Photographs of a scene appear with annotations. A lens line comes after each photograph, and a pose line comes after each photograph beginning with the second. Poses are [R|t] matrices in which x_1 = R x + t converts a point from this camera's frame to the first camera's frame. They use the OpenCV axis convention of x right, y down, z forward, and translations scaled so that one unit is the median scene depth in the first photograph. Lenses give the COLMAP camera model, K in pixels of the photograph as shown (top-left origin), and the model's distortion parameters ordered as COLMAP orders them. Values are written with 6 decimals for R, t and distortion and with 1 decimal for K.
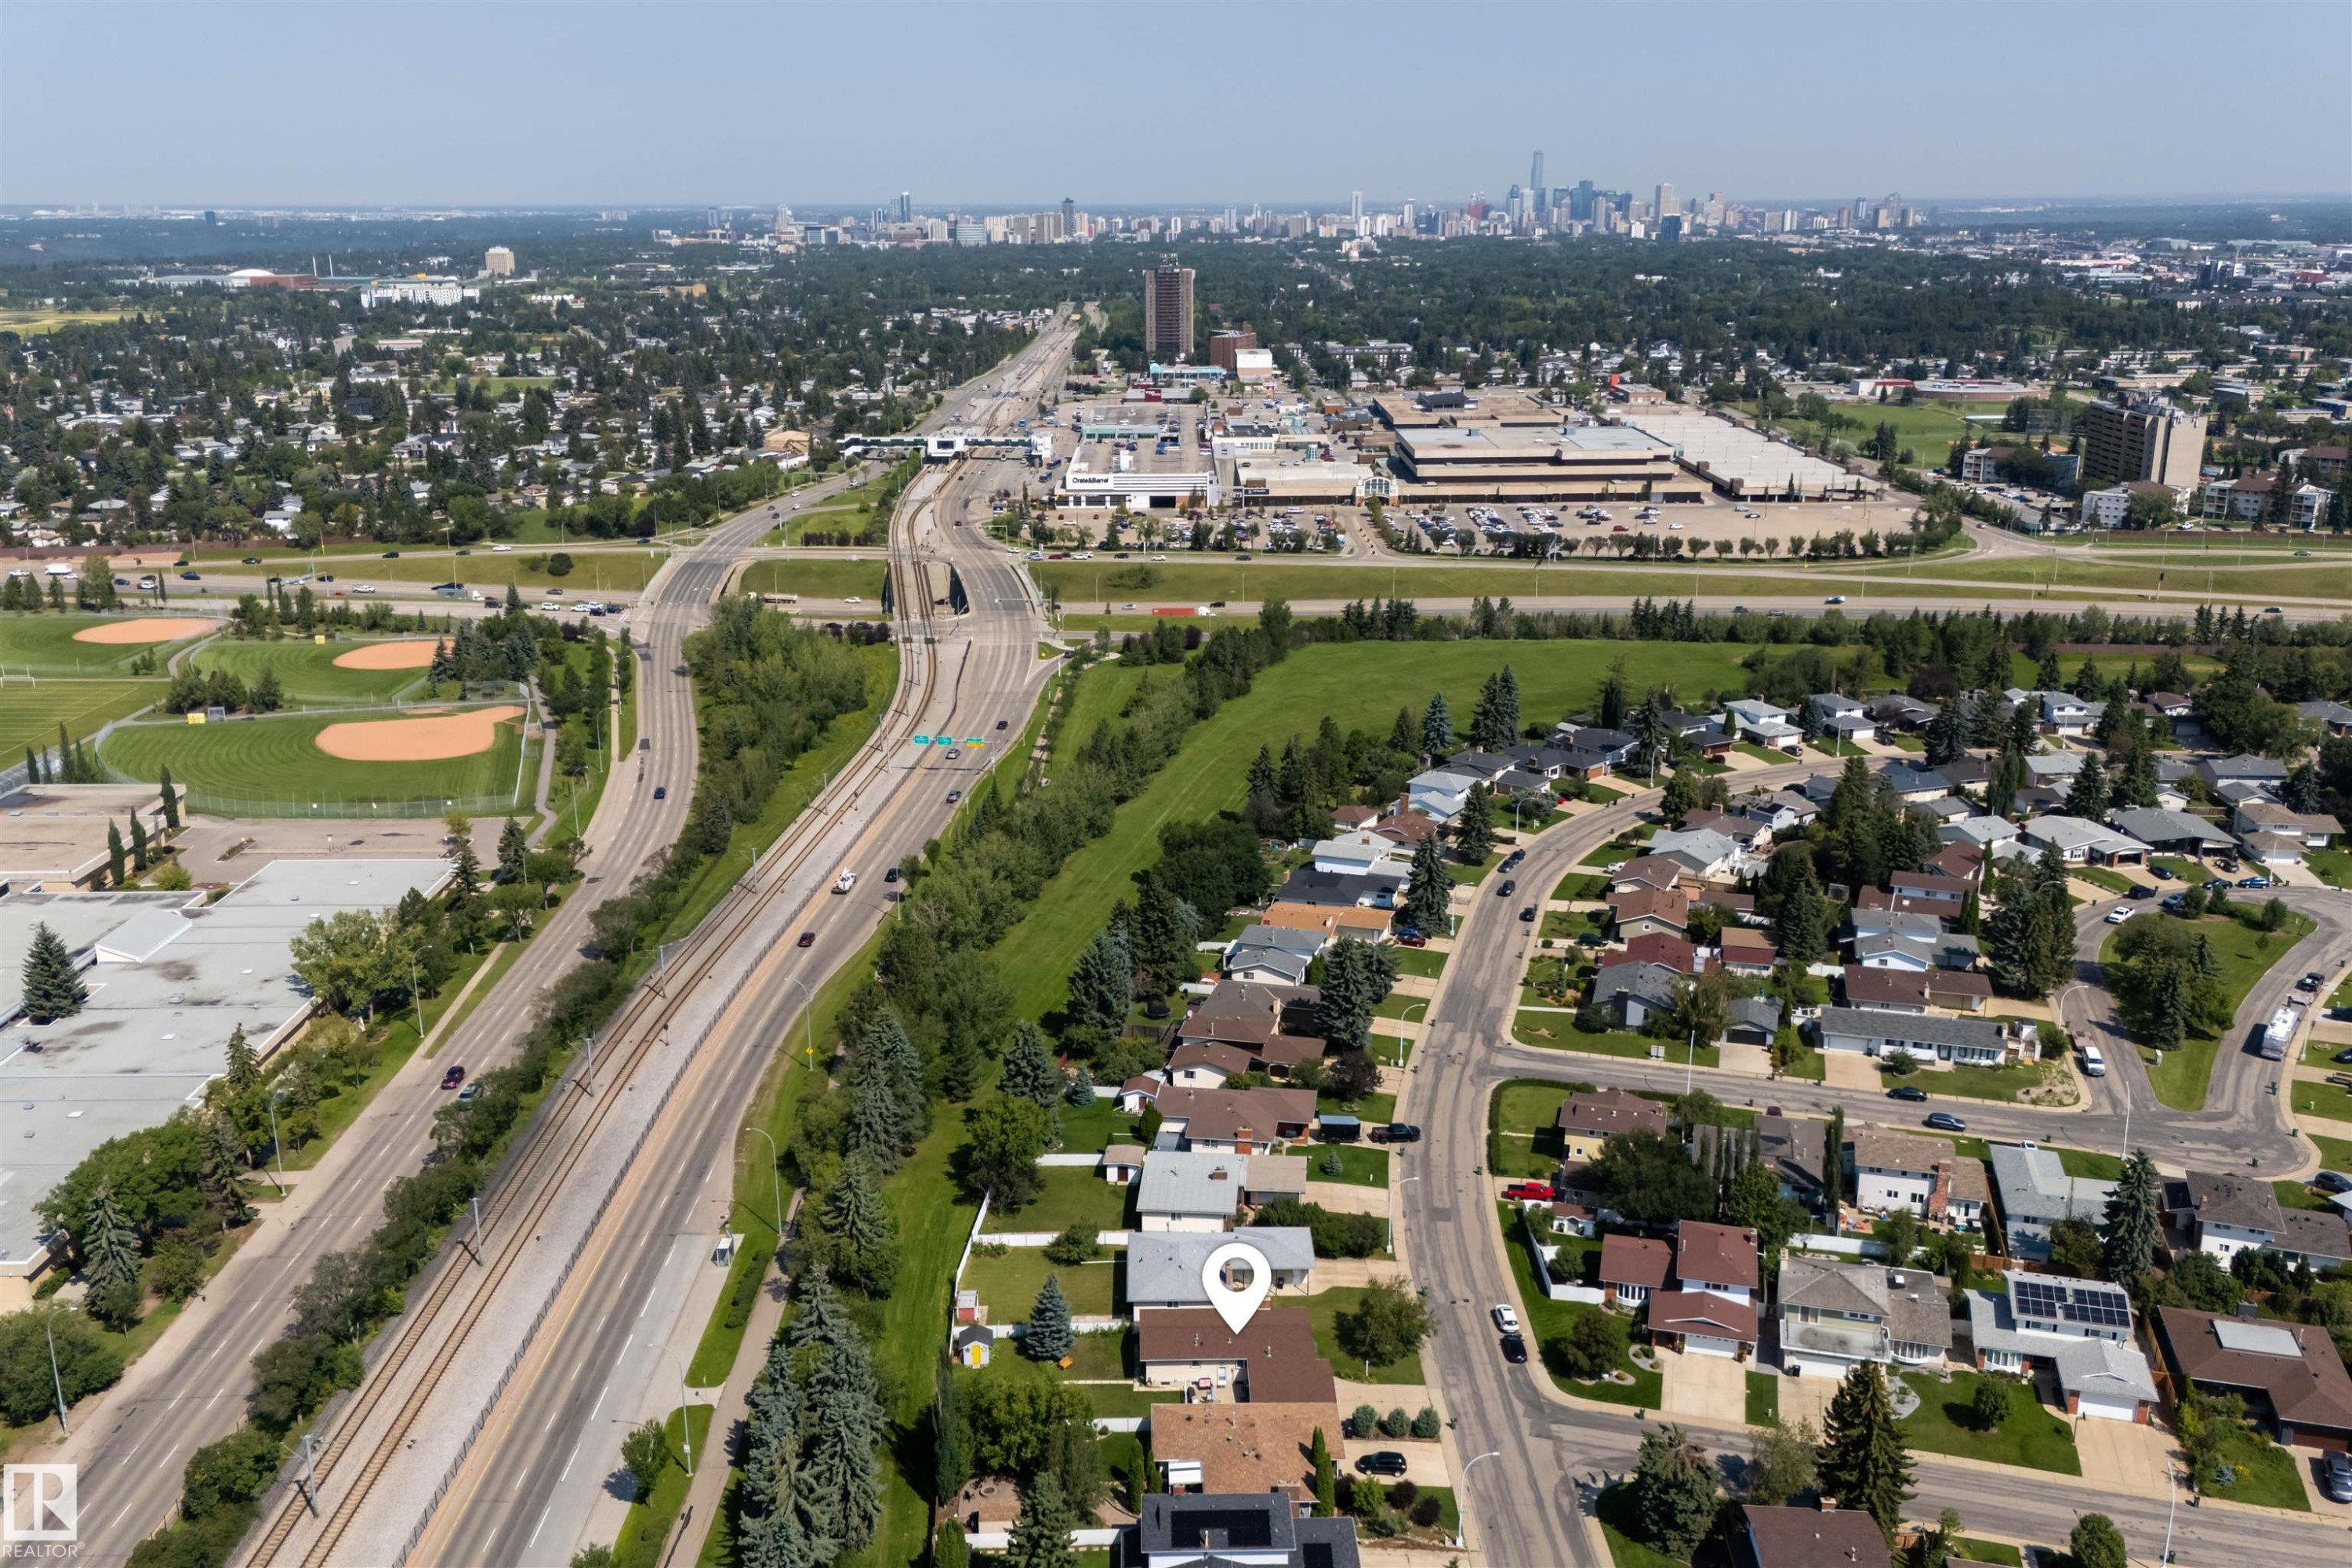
lens RADIAL K [[2035.1, 0, 1176.0], [0, 2035.1, 784.0], [0, 0, 1]] dist [0.009531, 0.004219]
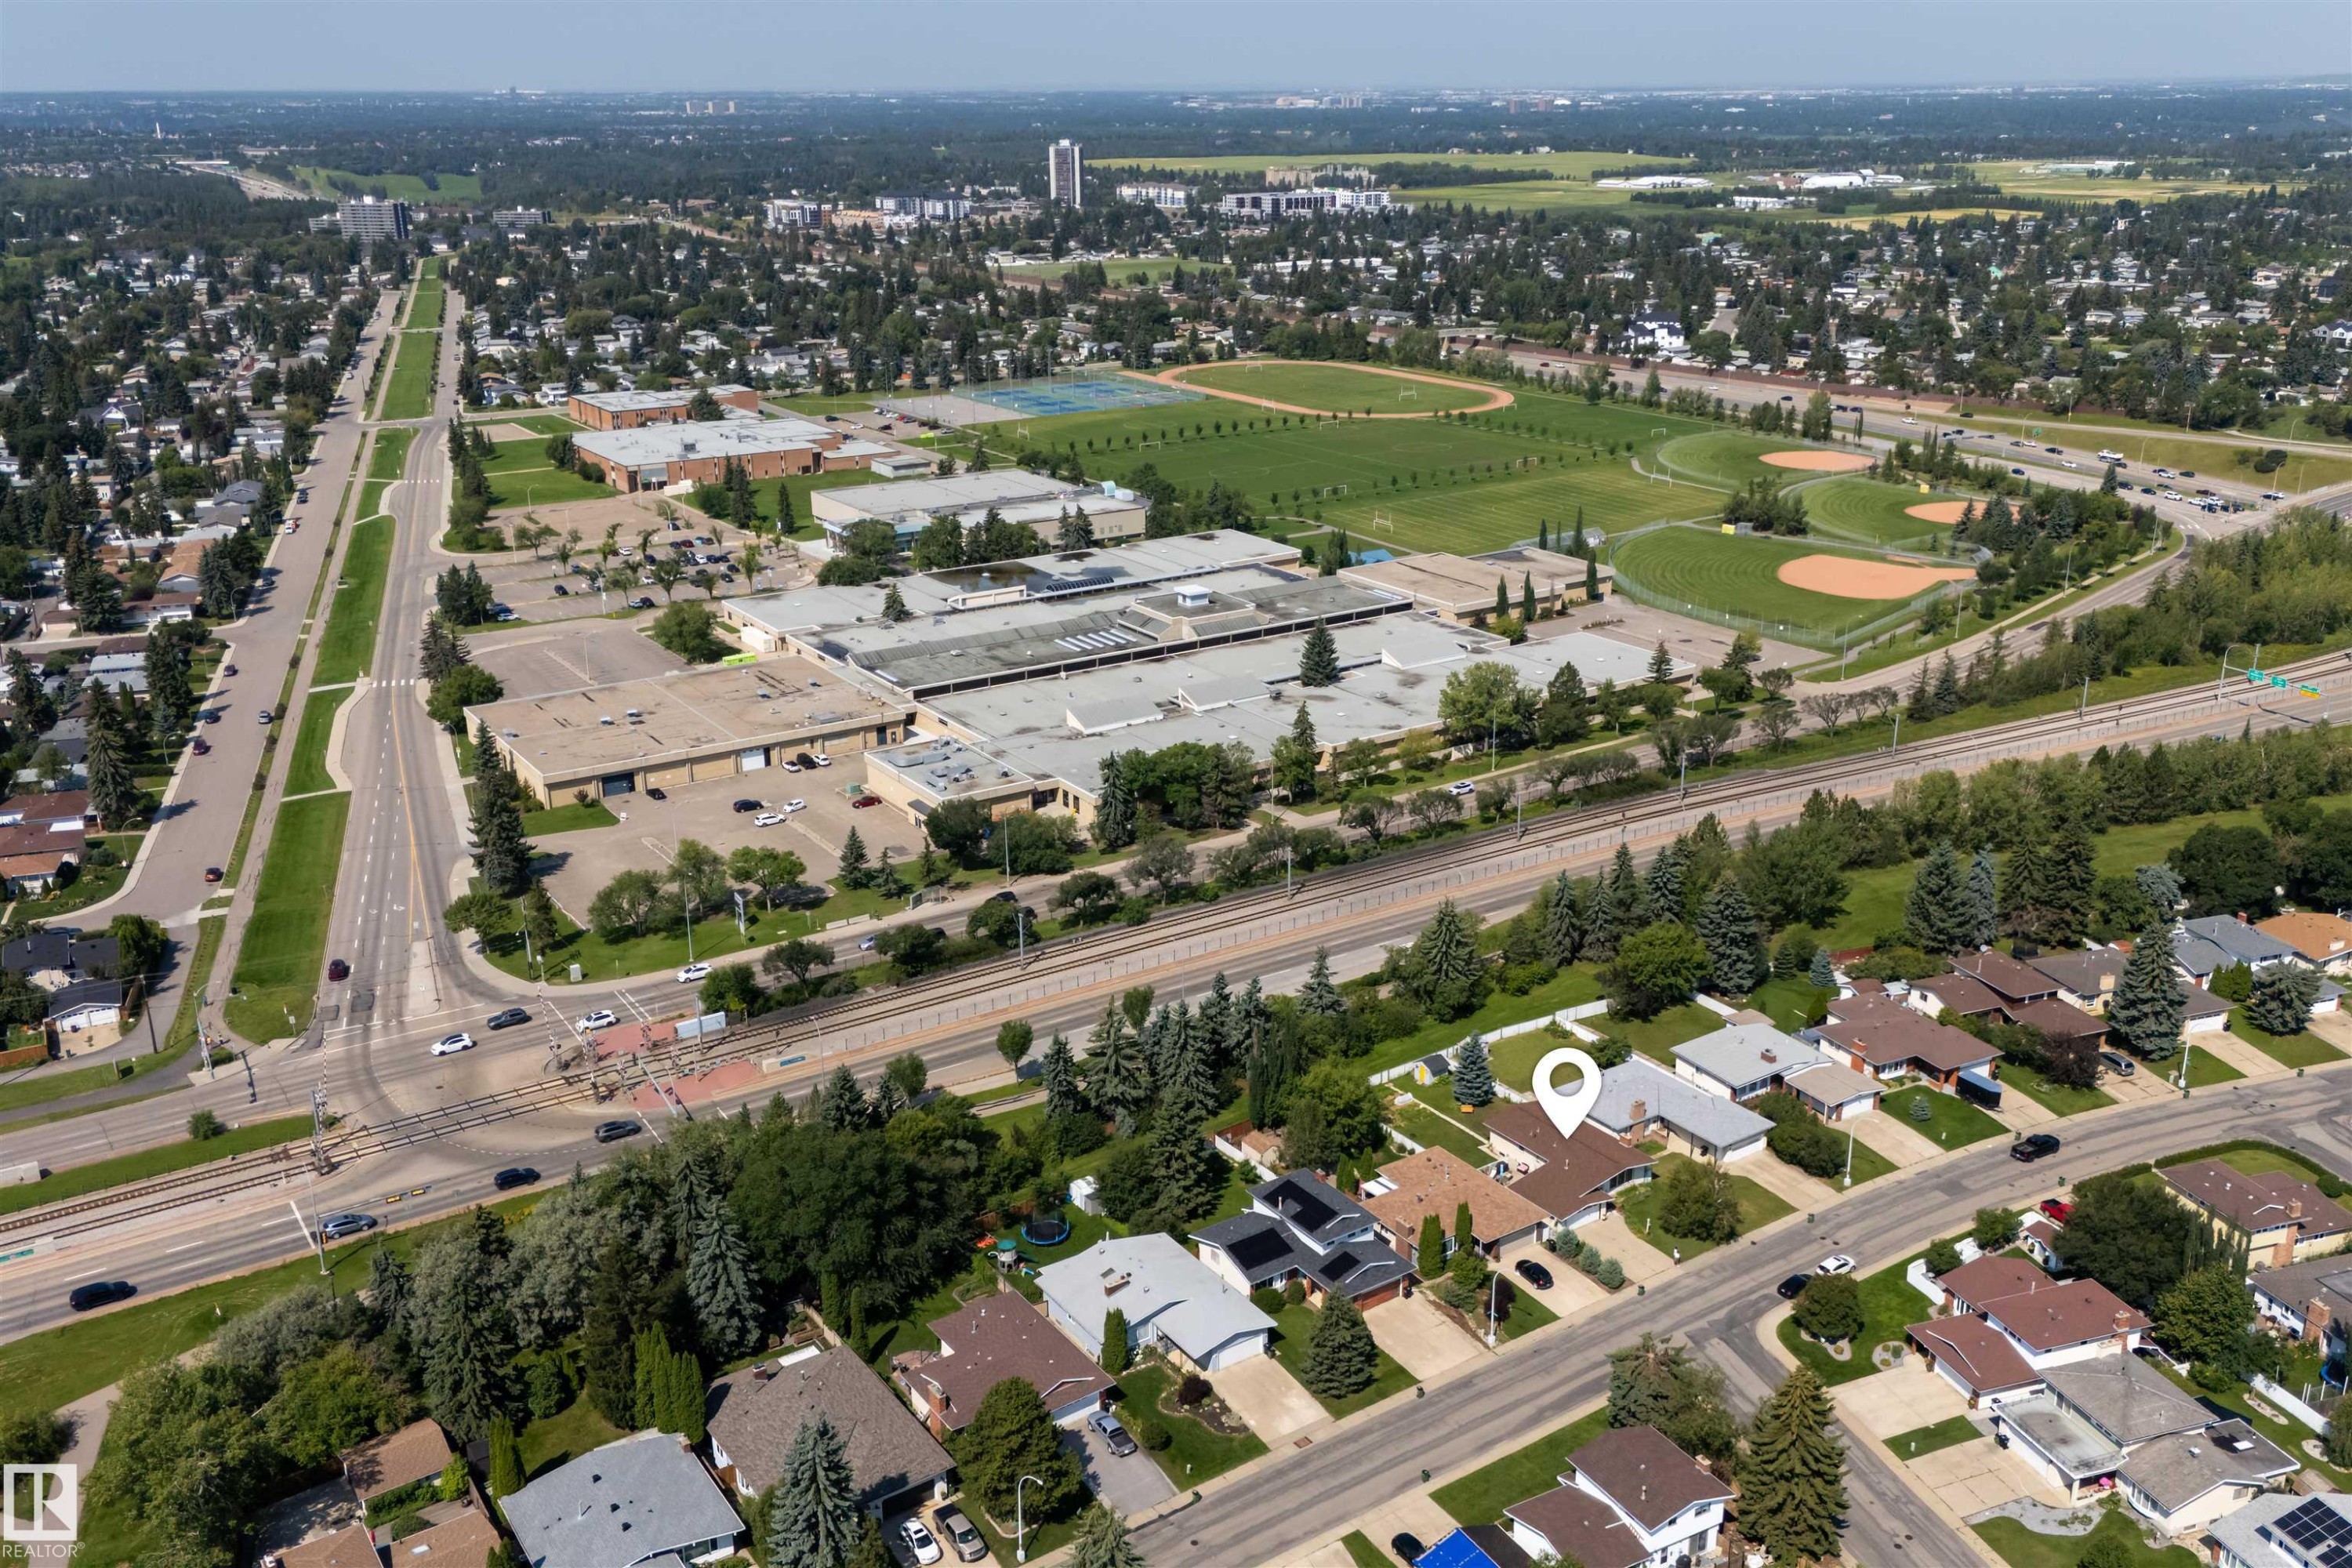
lens RADIAL K [[2035.1, 0, 1176.0], [0, 2035.1, 784.0], [0, 0, 1]] dist [0.009531, 0.004219]
pose [[0.552407, 0.270643, -0.788416, 0.395205], [-0.221075, 0.959522, 0.174482, -0.033227], [0.803724, 0.077914, 0.589879, 0.090064]]
